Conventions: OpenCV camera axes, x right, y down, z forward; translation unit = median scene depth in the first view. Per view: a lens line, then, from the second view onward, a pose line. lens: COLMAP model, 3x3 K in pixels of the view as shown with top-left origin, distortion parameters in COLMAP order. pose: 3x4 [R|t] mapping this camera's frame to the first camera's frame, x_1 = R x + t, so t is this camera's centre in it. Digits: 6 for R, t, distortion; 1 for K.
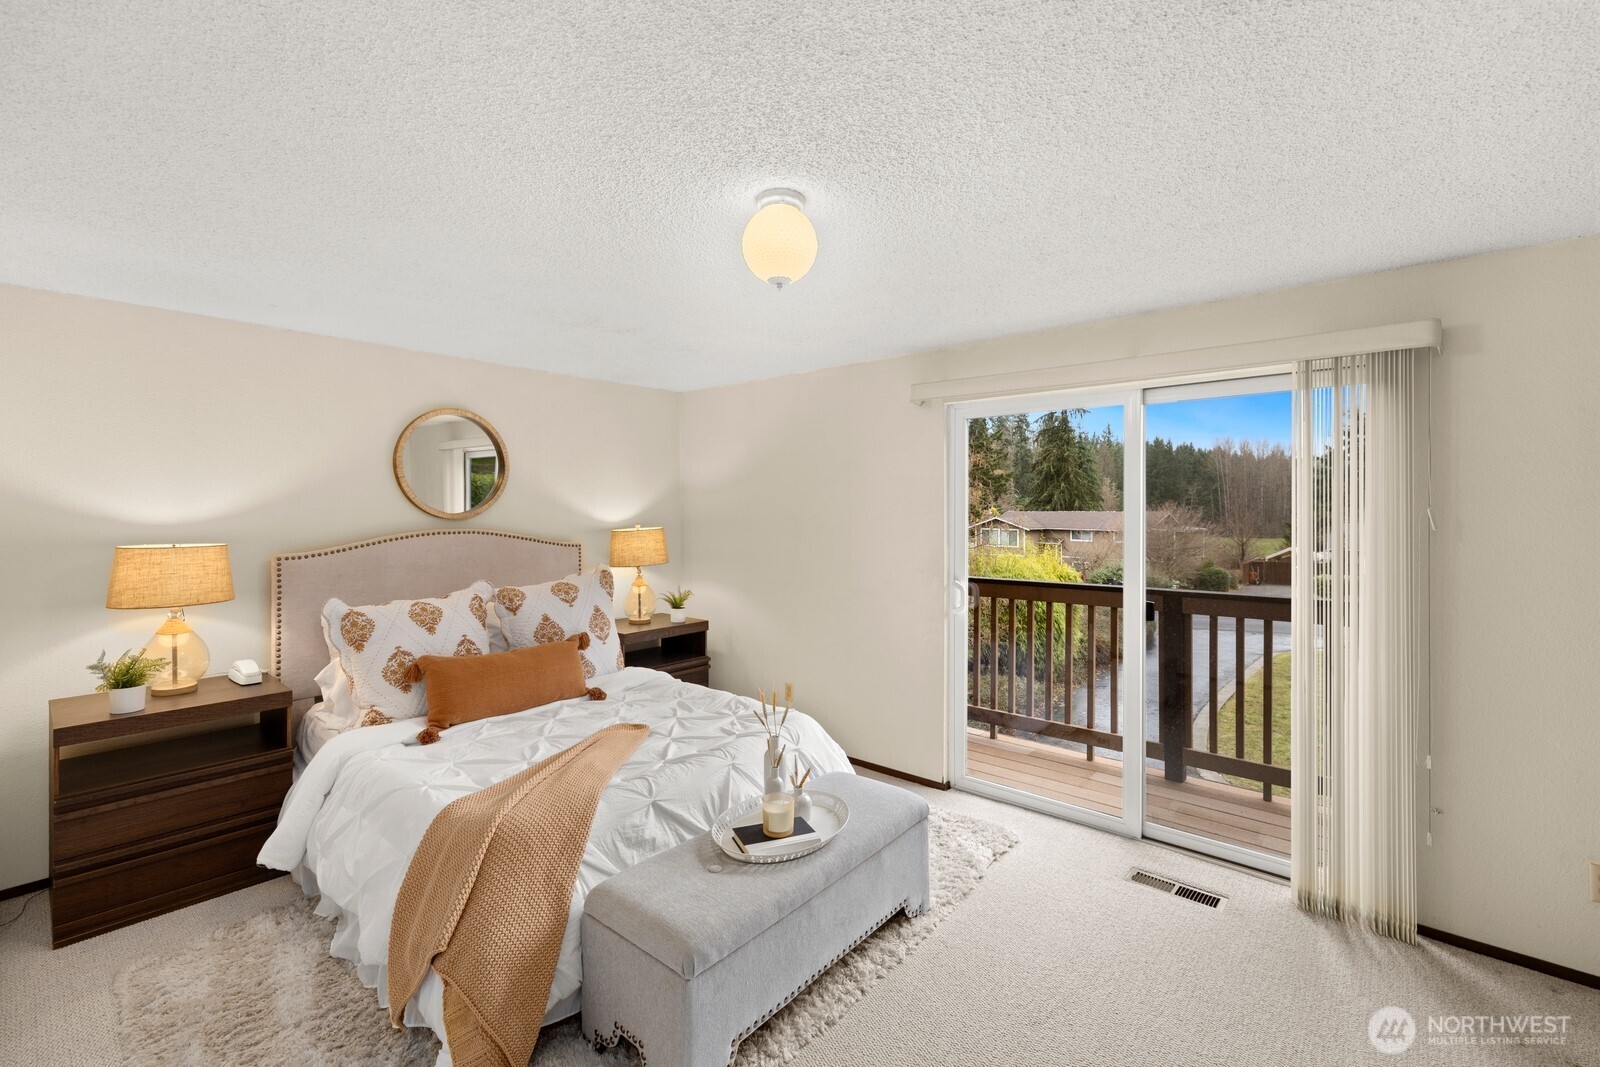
lens RADIAL K [[685.3, 0, 800.0], [0, 685.3, 533.5], [0, 0, 1]] dist [0.002480, 0.000278]
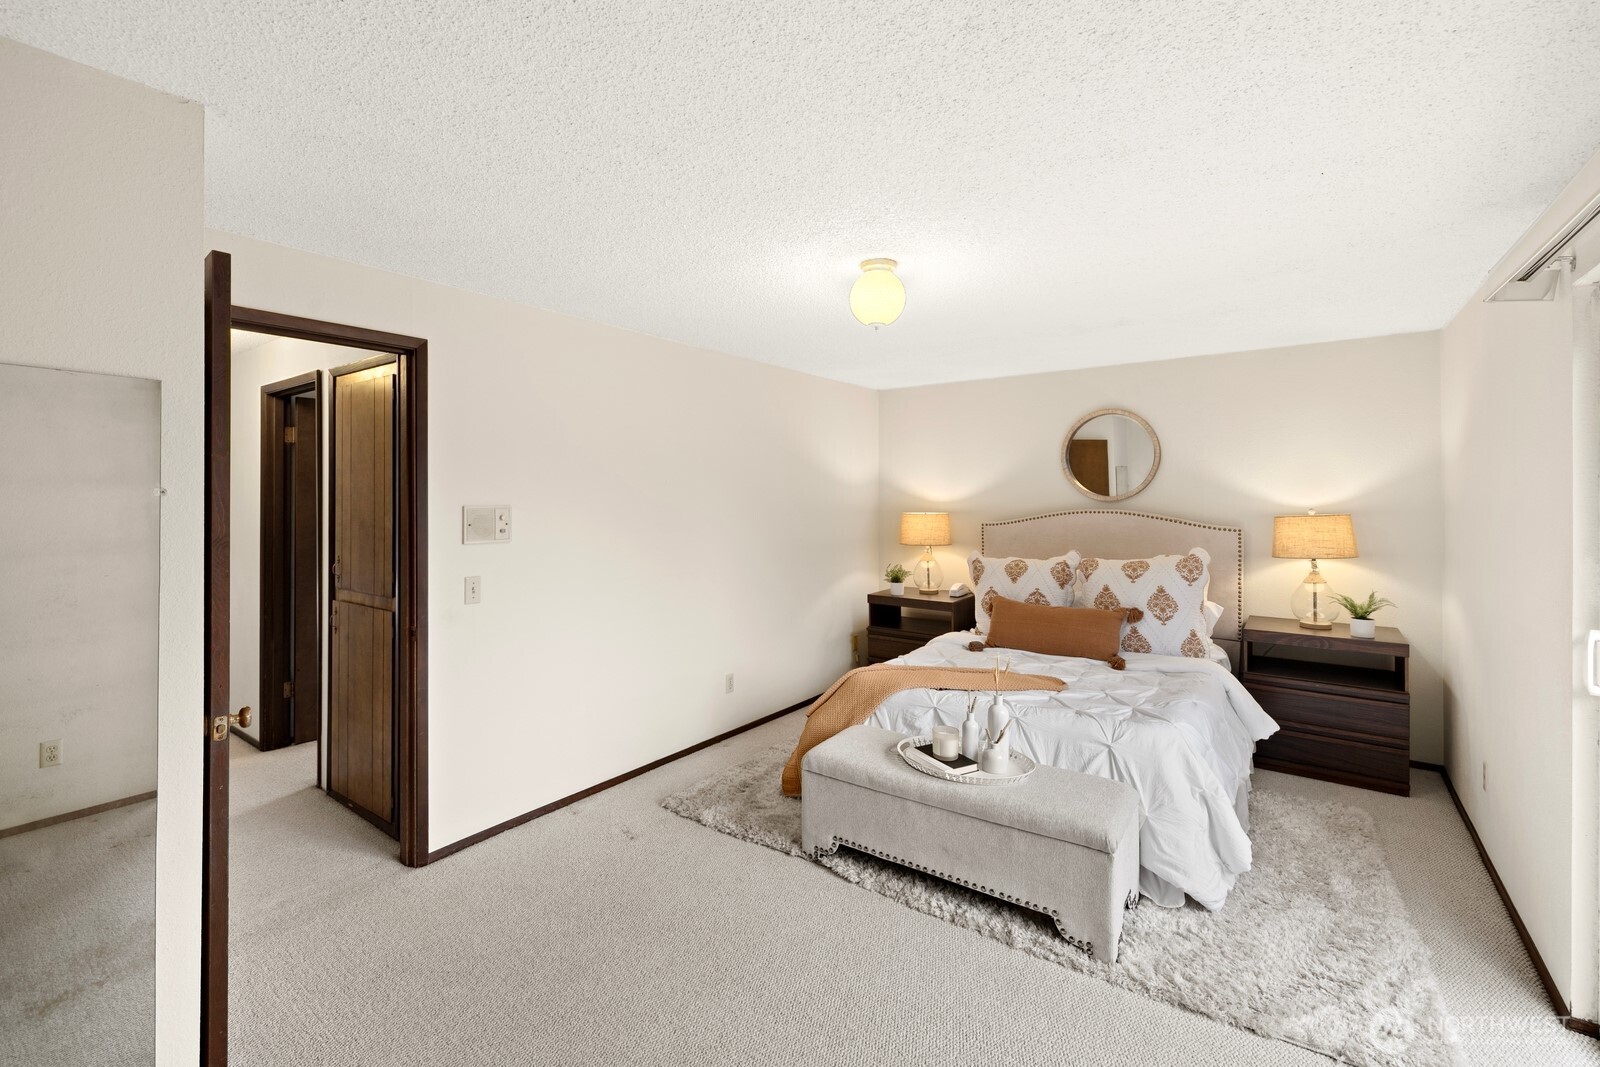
lens RADIAL K [[699.7, 0, 799.1], [0, 699.7, 498.3], [0, 0, 1]] dist [-0.000700, -0.000071]
pose [[0.087714, 0.006729, -0.996123, 0.745487], [-0.030841, 0.999516, 0.004036, -0.015355], [0.995668, 0.030367, 0.087879, 0.384944]]
